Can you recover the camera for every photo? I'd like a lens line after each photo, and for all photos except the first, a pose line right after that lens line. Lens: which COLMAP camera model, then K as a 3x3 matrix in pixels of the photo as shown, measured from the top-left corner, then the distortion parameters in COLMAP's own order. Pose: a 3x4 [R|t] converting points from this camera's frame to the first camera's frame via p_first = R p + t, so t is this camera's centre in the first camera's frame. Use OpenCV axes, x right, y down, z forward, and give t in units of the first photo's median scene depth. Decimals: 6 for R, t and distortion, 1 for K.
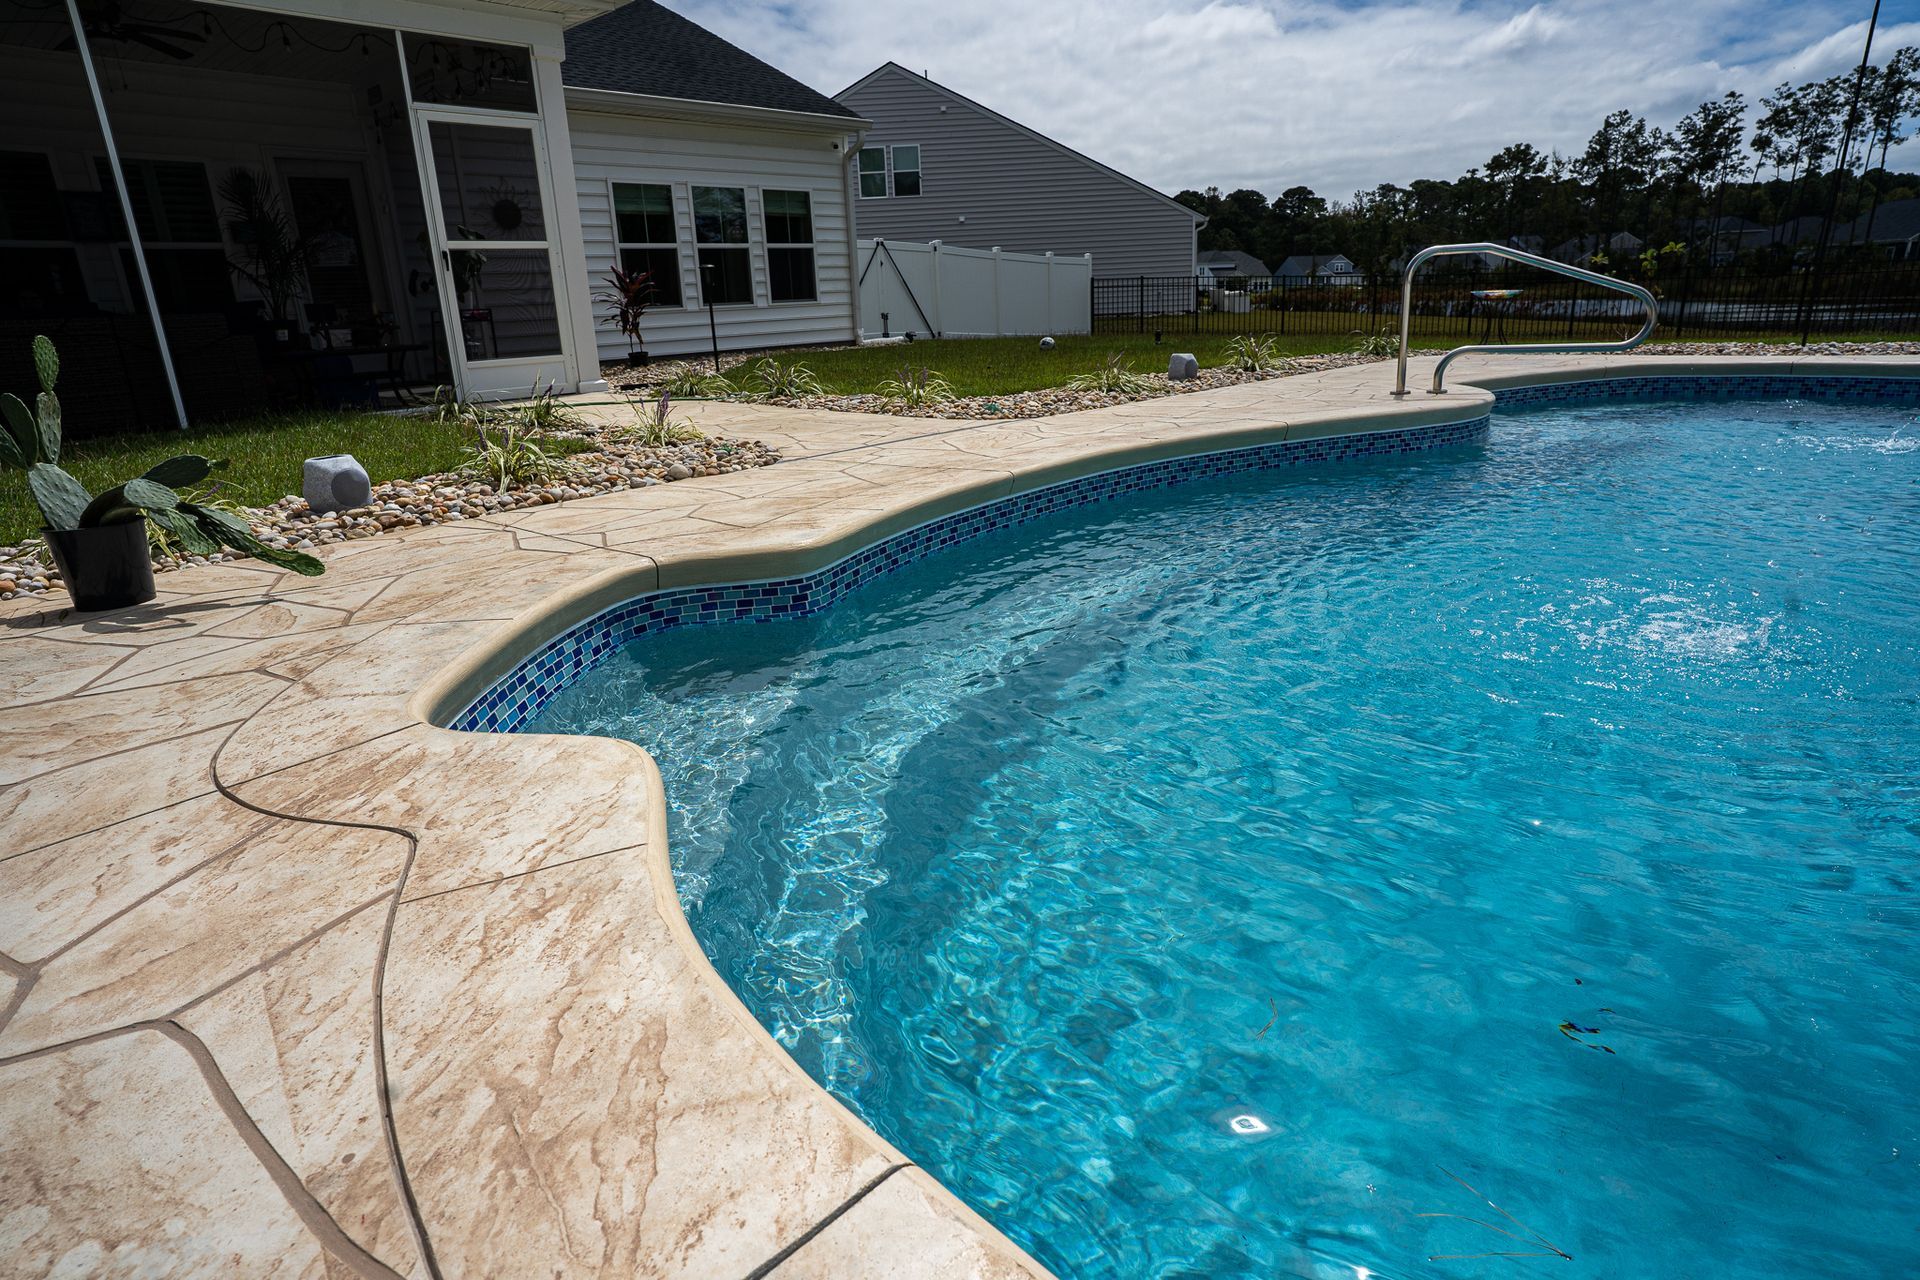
lens RADIAL K [[1049.2, 0, 953.2], [0, 1049.2, 628.2], [0, 0, 1]] dist [-0.046910, 0.033290]
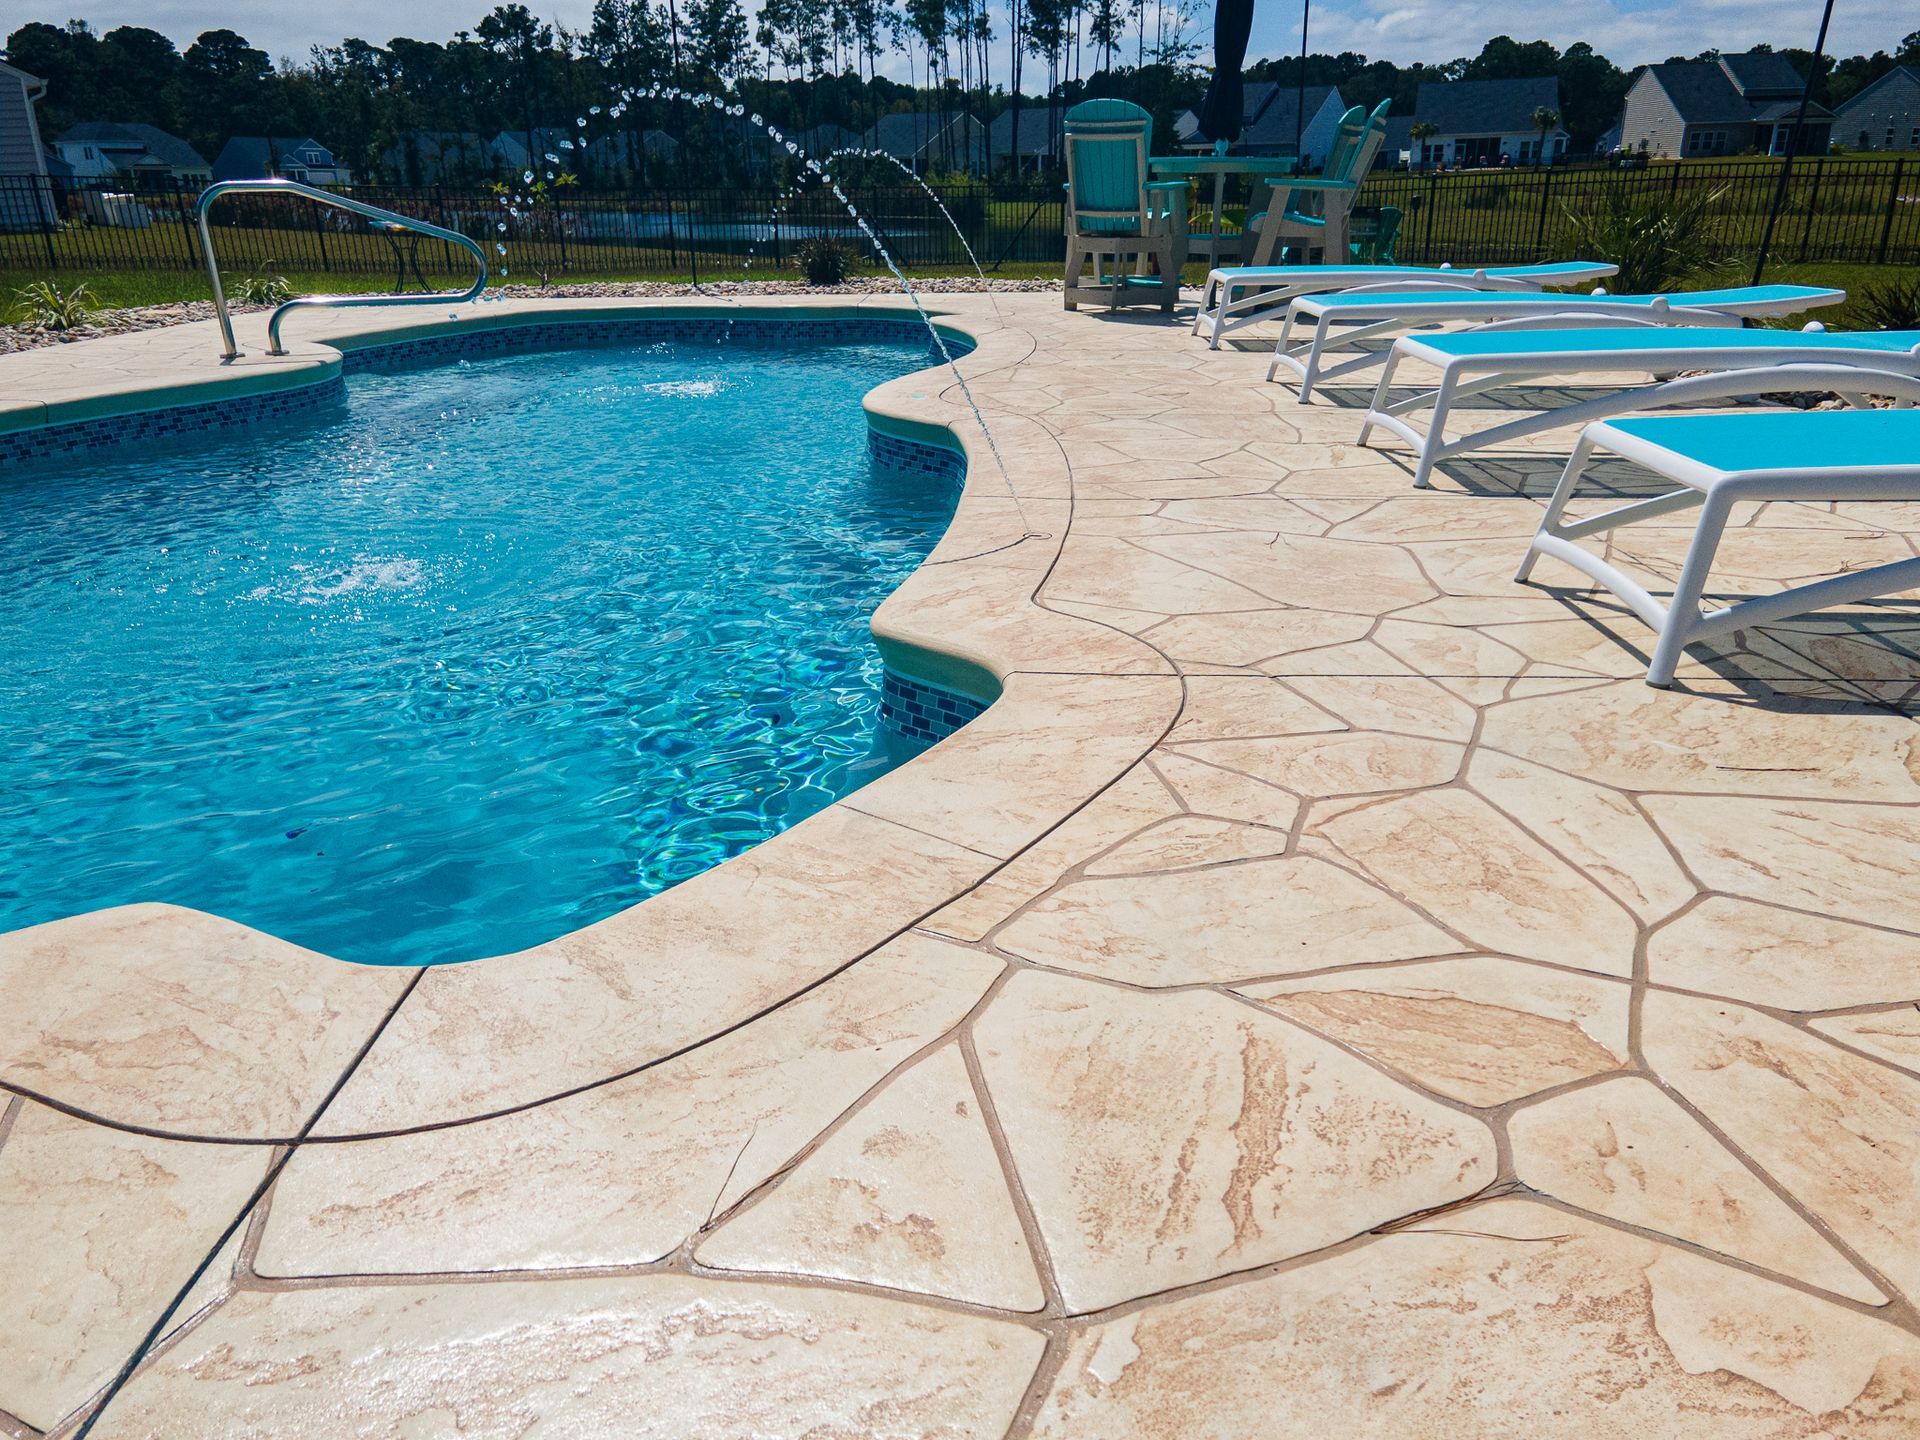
lens RADIAL K [[1394.3, 0, 949.6], [0, 1394.3, 708.5], [0, 0, 1]] dist [0.044446, 0.009571]
pose [[0.744121, -0.206880, 0.635204, 0.030066], [0.183883, 0.977541, 0.102962, 0.020884], [-0.642239, 0.040187, 0.765450, -0.117149]]
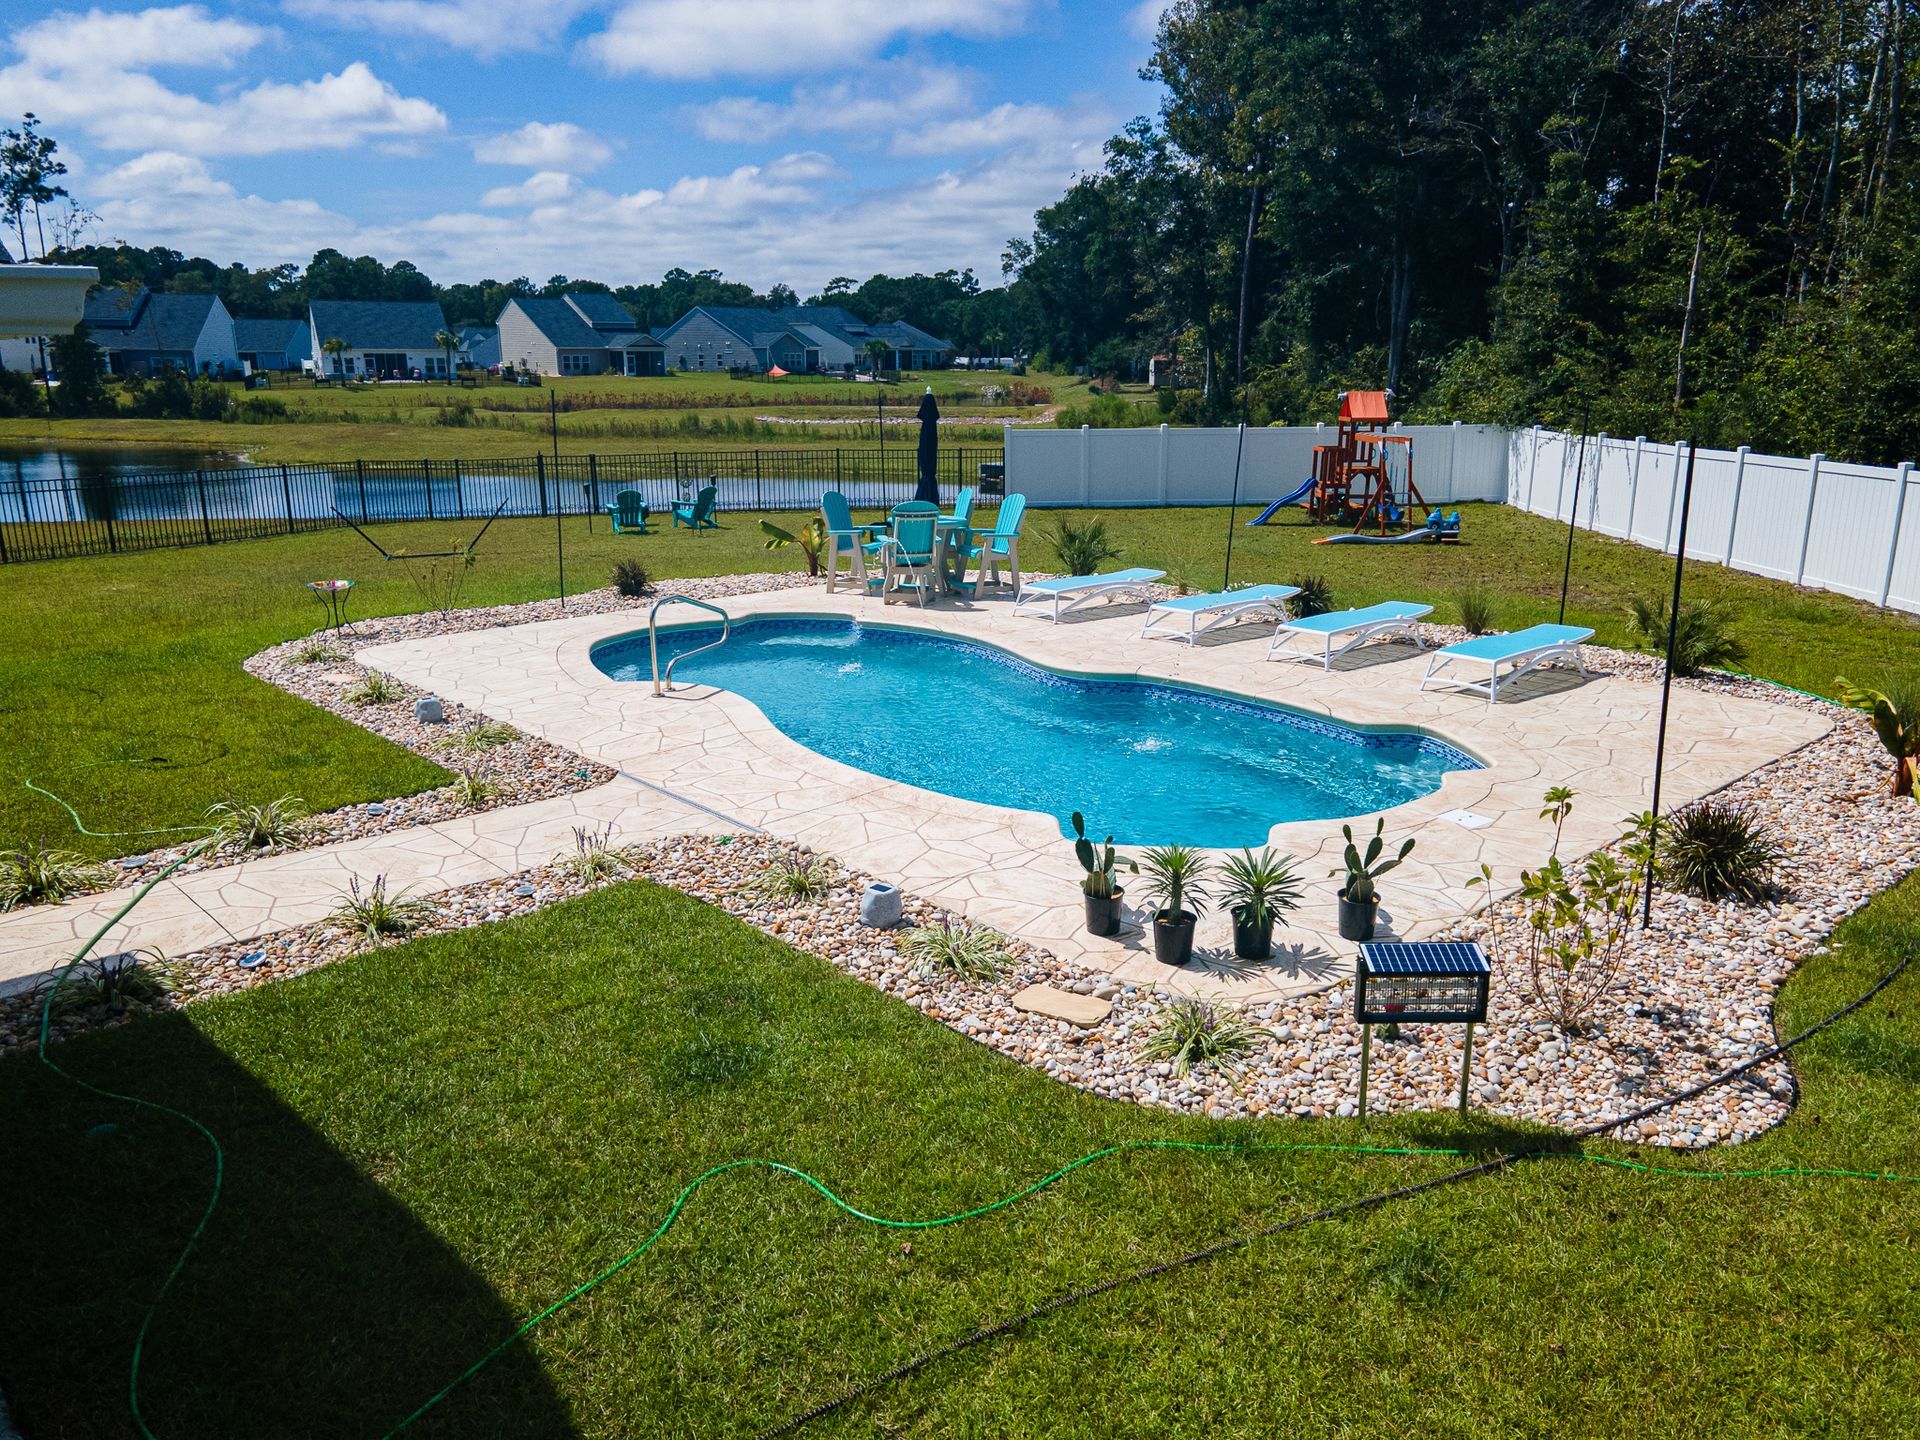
lens RADIAL K [[1394.3, 0, 938.5], [0, 1394.3, 721.9], [0, 0, 1]] dist [0.044446, 0.009571]
pose [[0.088526, -0.213159, 0.972999, -0.635097], [0.303947, 0.936025, 0.177406, -0.182091], [-0.948567, 0.280035, 0.147652, 0.146336]]
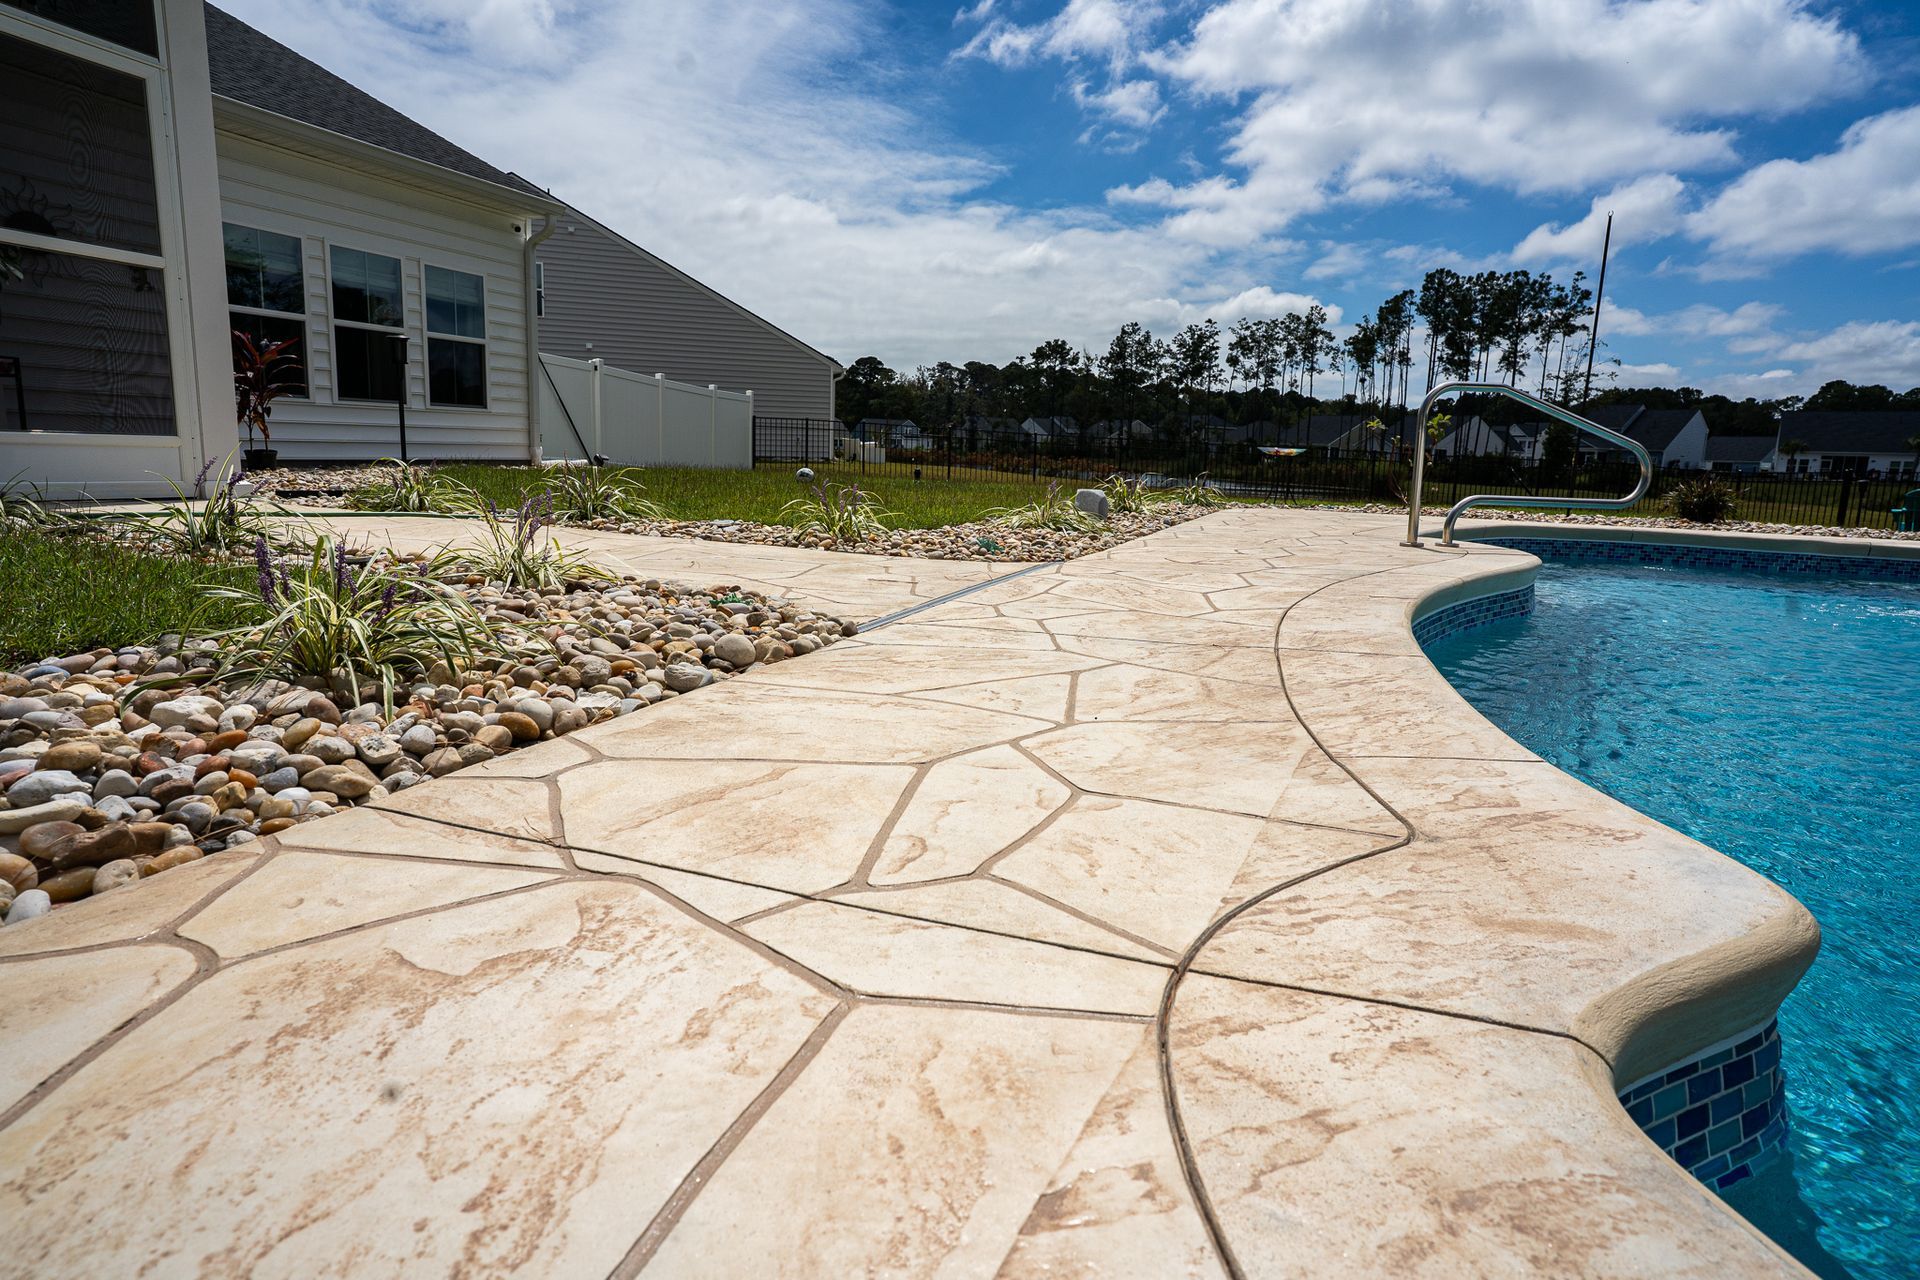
lens RADIAL K [[1049.2, 0, 949.2], [0, 1049.2, 617.8], [0, 0, 1]] dist [-0.046910, 0.033290]
pose [[0.923753, 0.011764, 0.382807, -0.108616], [0.044203, 0.989574, -0.137077, -0.029211], [-0.380429, 0.143546, 0.913602, 0.160503]]
